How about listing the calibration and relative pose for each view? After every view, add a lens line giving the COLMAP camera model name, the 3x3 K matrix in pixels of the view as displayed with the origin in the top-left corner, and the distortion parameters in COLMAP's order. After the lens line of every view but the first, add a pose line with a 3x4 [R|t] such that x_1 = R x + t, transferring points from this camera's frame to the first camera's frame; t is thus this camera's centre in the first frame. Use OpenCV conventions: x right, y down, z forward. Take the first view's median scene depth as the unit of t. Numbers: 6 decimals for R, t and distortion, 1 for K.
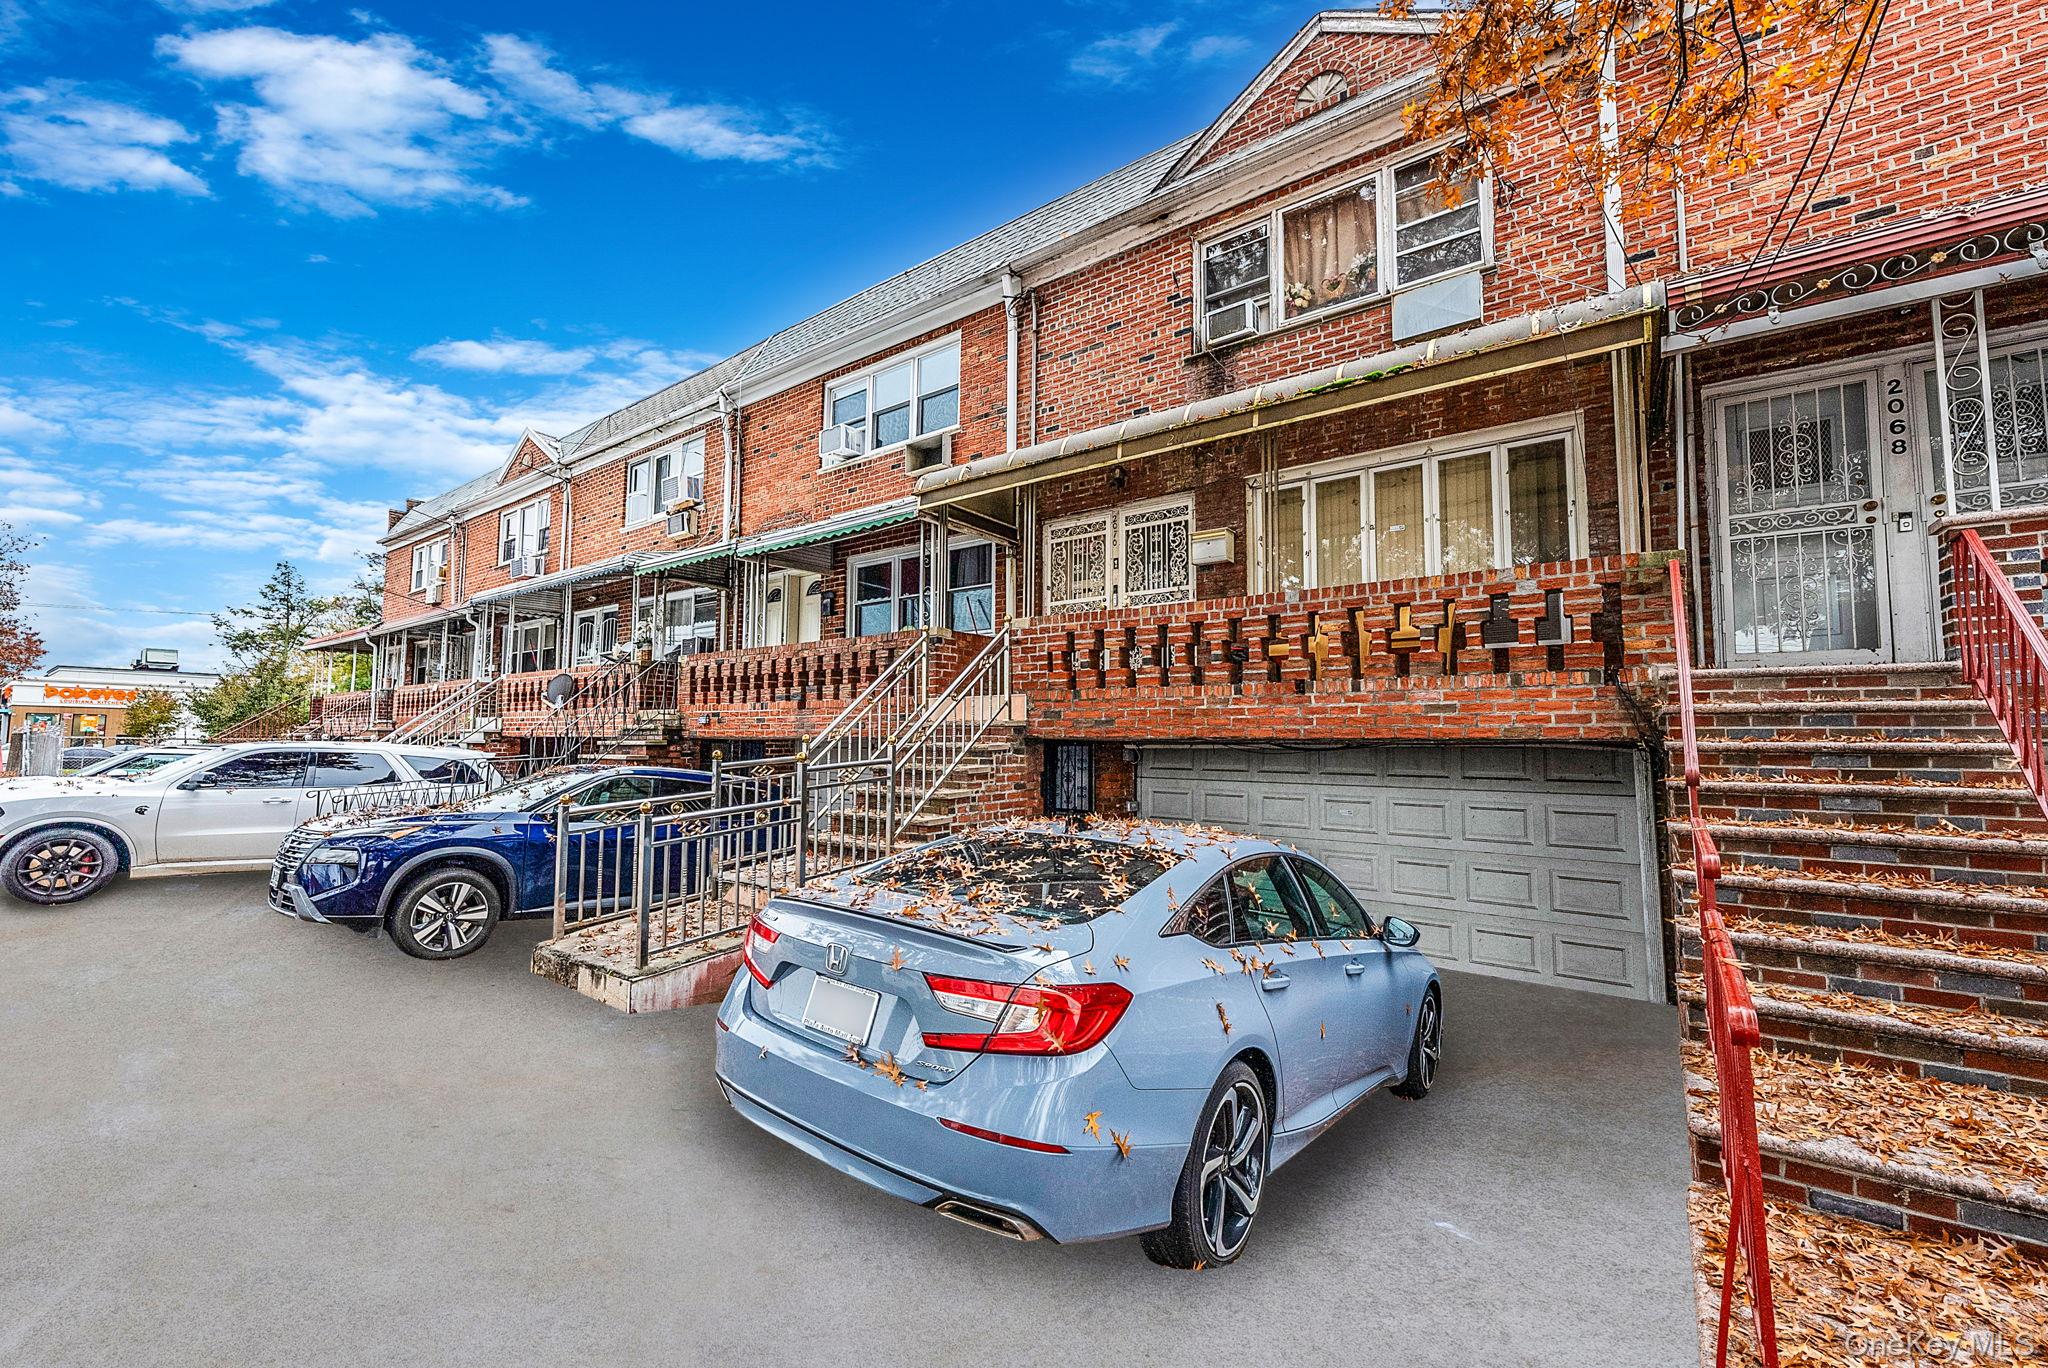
lens RADIAL K [[806.6, 0, 1021.1], [0, 806.6, 687.0], [0, 0, 1]] dist [0.001824, 0.000214]
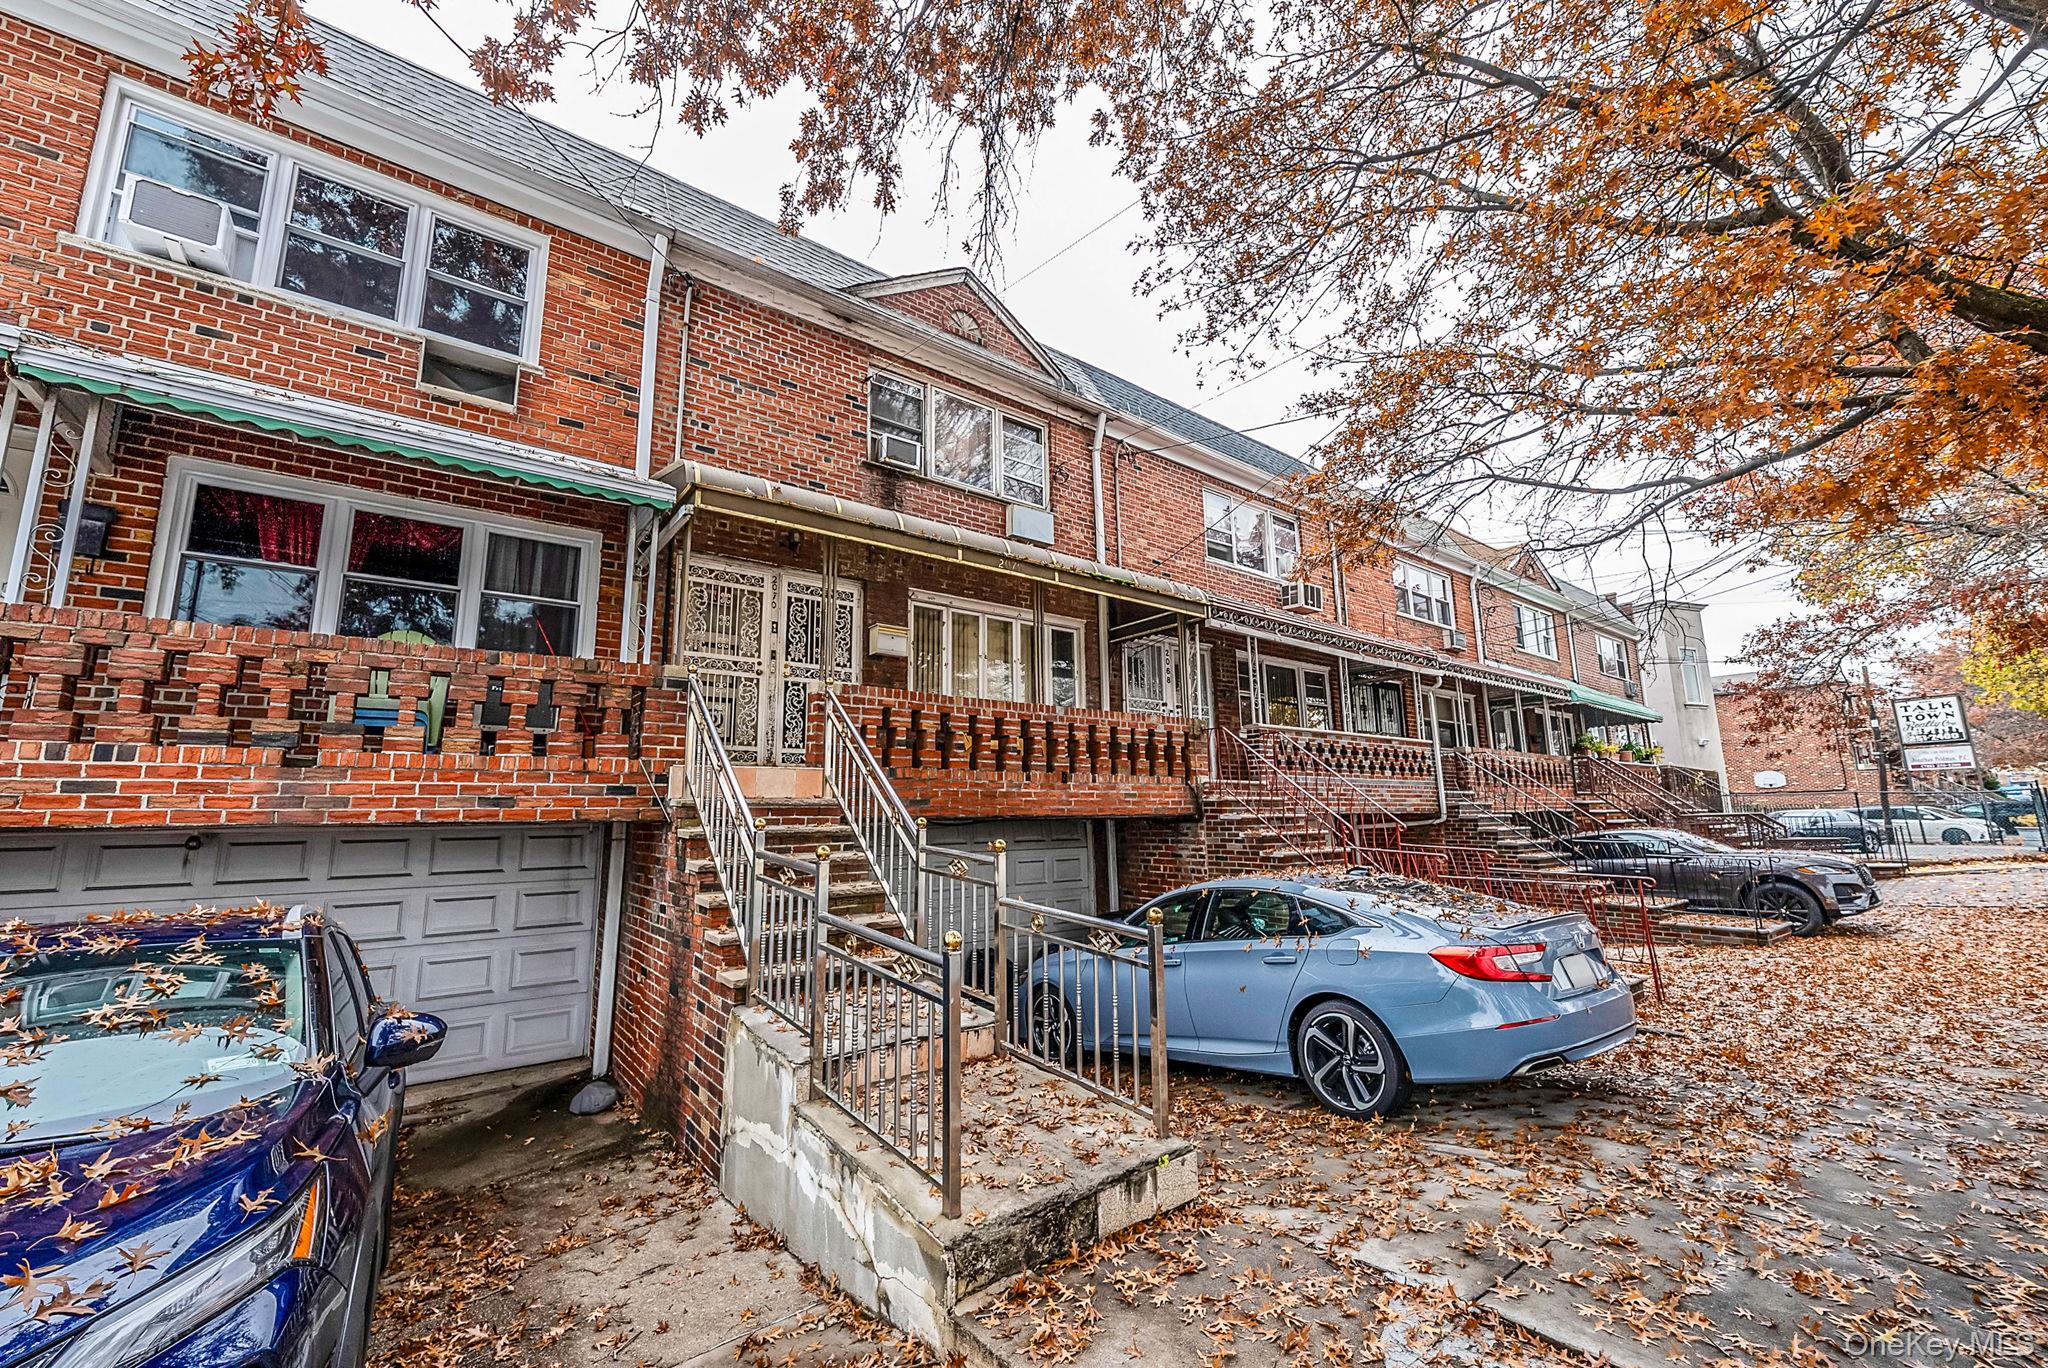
lens RADIAL K [[780.1, 0, 1022.9], [0, 780.1, 686.4], [0, 0, 1]] dist [-0.005459, 0.000187]
pose [[0.273713, 0.153031, 0.949559, -0.697700], [-0.047570, 0.988207, -0.145547, 0.031867], [-0.960634, -0.005333, 0.277764, 0.521934]]
